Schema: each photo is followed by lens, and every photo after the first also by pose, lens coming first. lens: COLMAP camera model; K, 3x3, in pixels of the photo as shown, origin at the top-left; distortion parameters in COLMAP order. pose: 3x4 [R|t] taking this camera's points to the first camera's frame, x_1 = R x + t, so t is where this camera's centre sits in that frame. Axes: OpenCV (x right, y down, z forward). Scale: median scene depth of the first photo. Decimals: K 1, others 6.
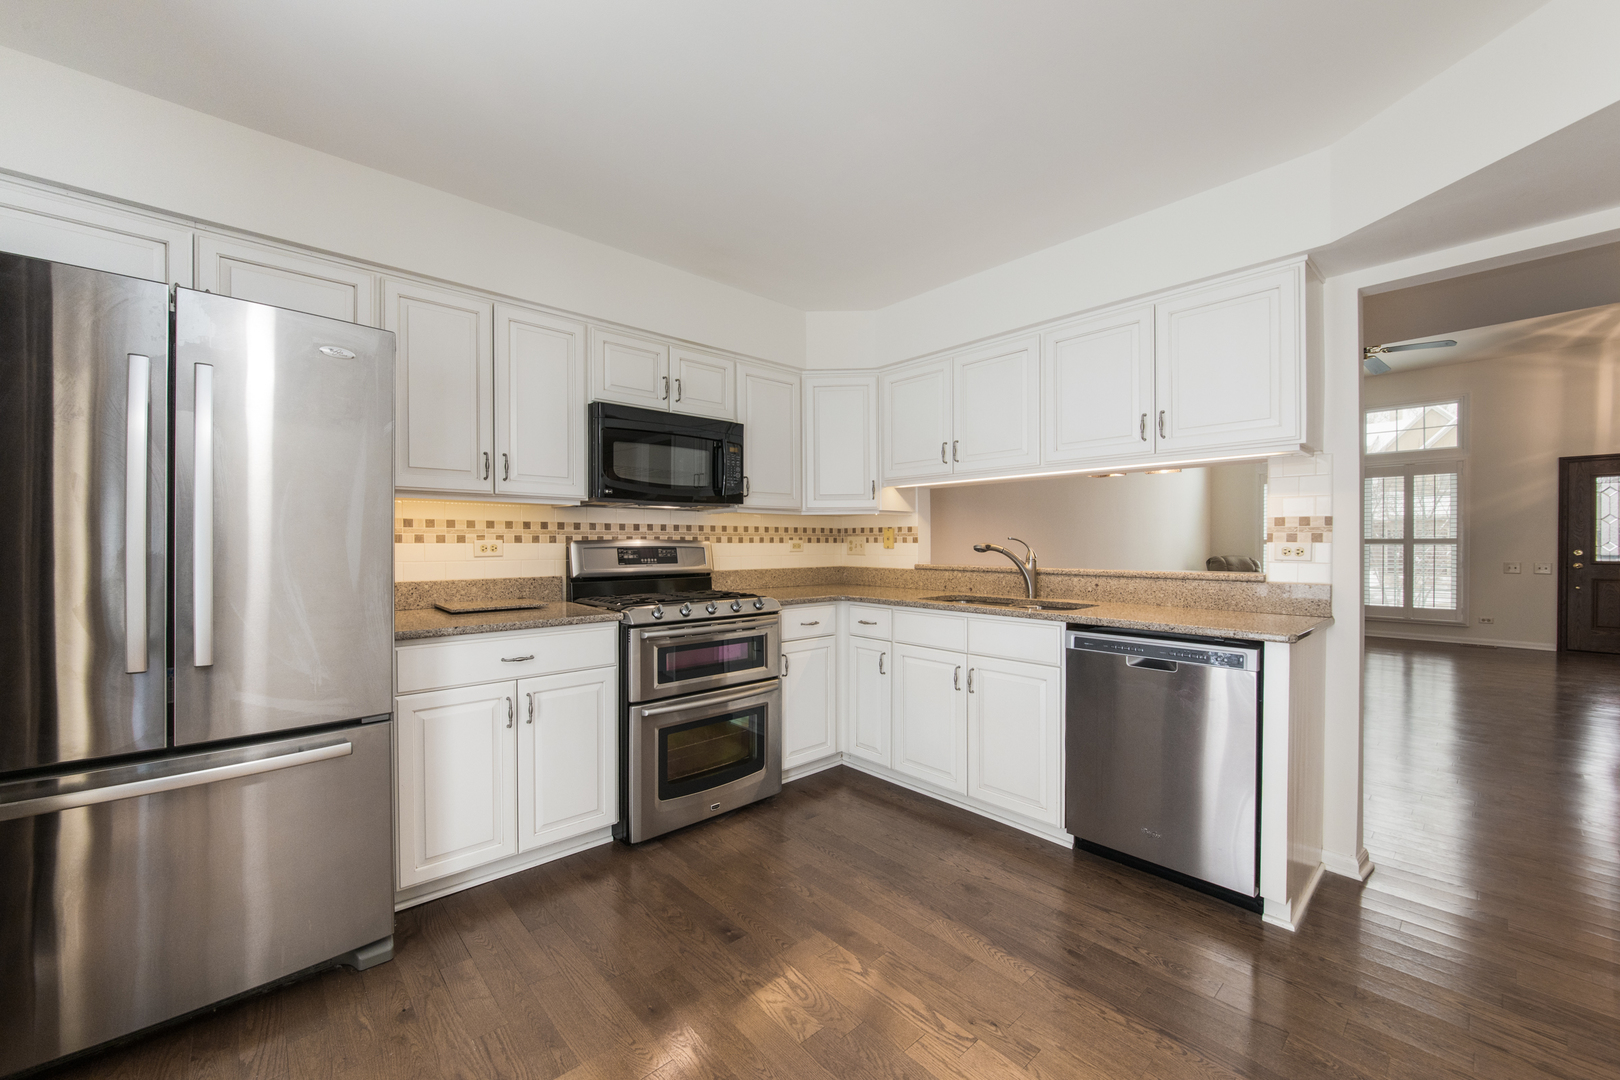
lens RADIAL K [[683.4, 0, 810.0], [0, 683.4, 540.0], [0, 0, 1]] dist [0.000520, 0.000050]
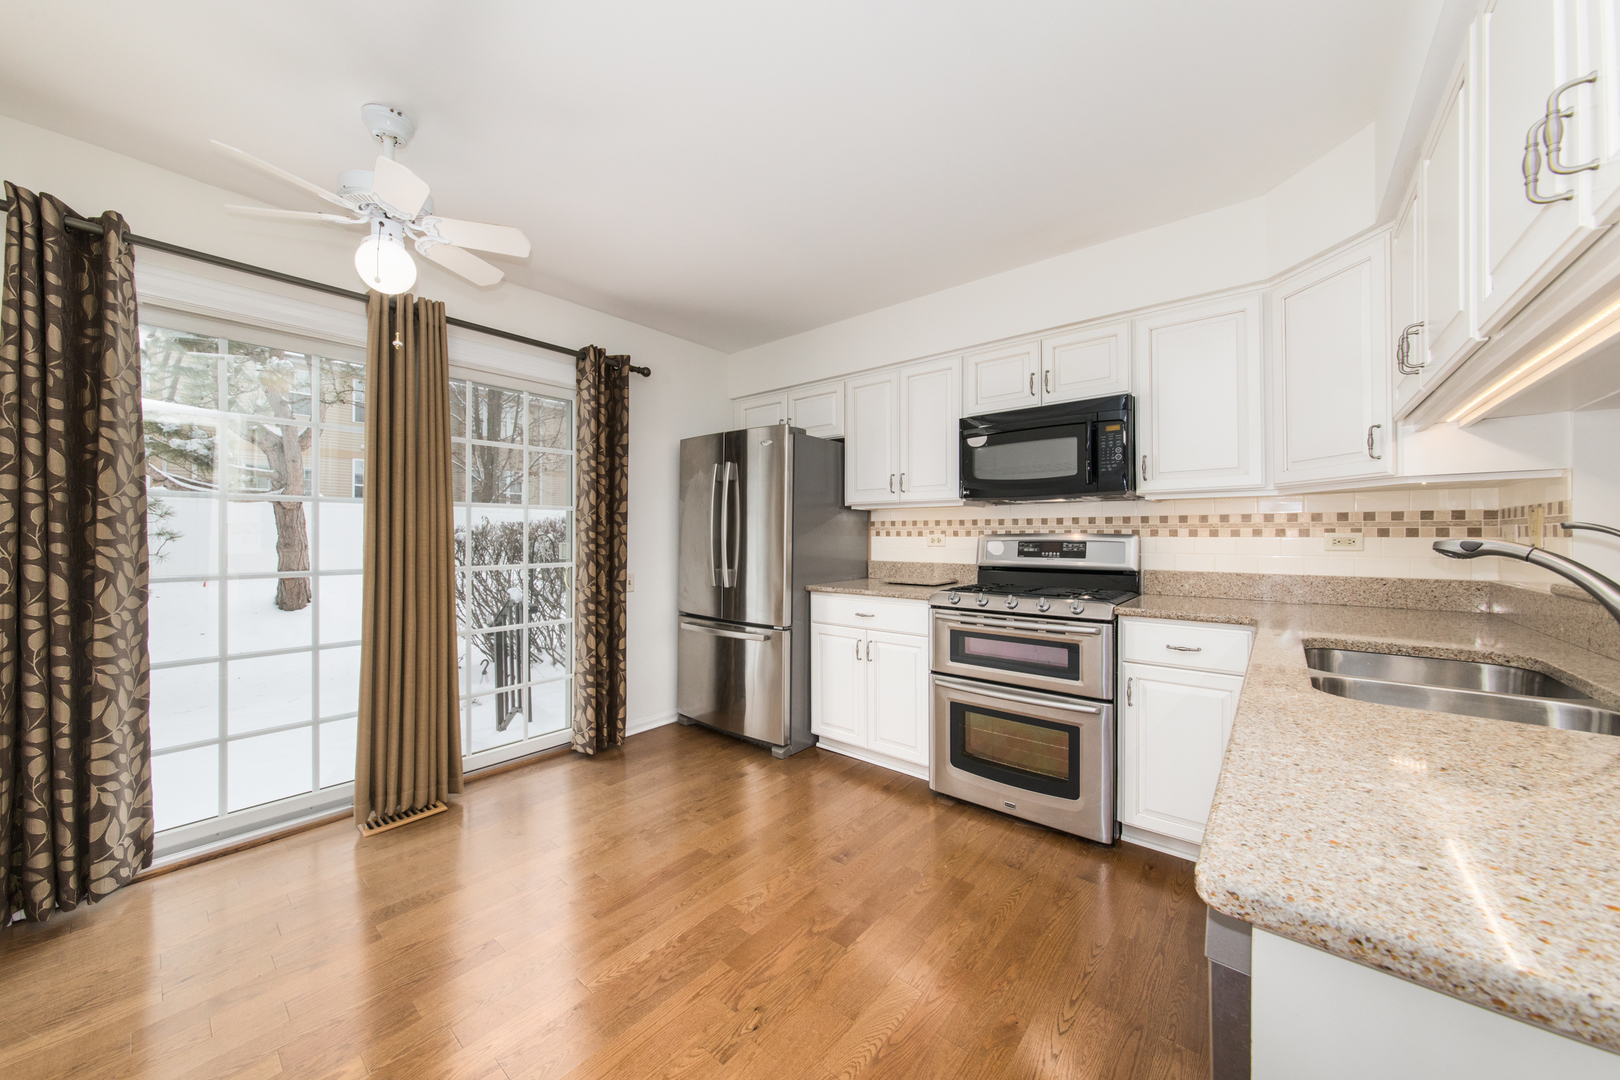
lens RADIAL K [[557.2, 0, 810.0], [0, 557.2, 540.0], [0, 0, 1]] dist [-0.000386, -0.000006]
pose [[0.103948, 0.006939, -0.994559, 0.567549], [0.003097, 0.999969, 0.007301, 0.002229], [0.994578, -0.003839, 0.103923, 0.574594]]
